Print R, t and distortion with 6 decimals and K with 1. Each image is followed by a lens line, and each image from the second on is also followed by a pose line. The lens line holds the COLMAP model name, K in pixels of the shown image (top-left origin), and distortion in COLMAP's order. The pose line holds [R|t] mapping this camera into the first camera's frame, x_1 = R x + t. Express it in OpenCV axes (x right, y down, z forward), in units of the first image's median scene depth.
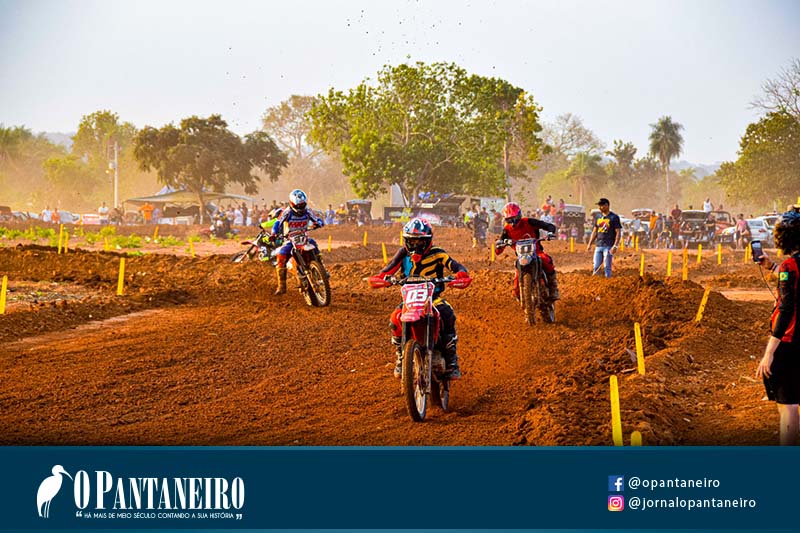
lens RADIAL K [[4475.7, 0, 400.0], [0, 4475.7, 266.5], [0, 0, 1]] dist [0.322265, 13.136818]
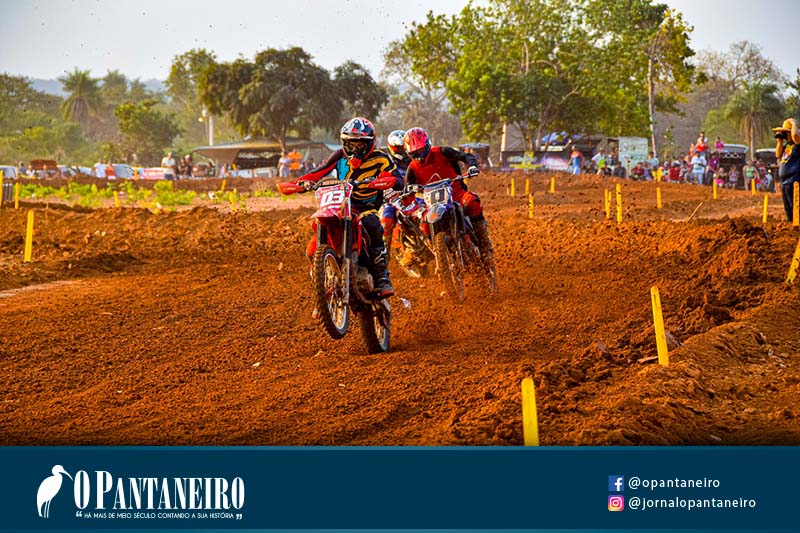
lens RADIAL K [[4800.4, 0, 400.0], [0, 4800.4, 266.5], [0, 0, 1]] dist [0.482136, -1.382076]
pose [[0.998782, -0.019361, -0.045376, 0.017616], [0.019697, 0.999782, 0.006965, 0.001491], [0.045231, -0.007850, 0.998946, 0.110307]]
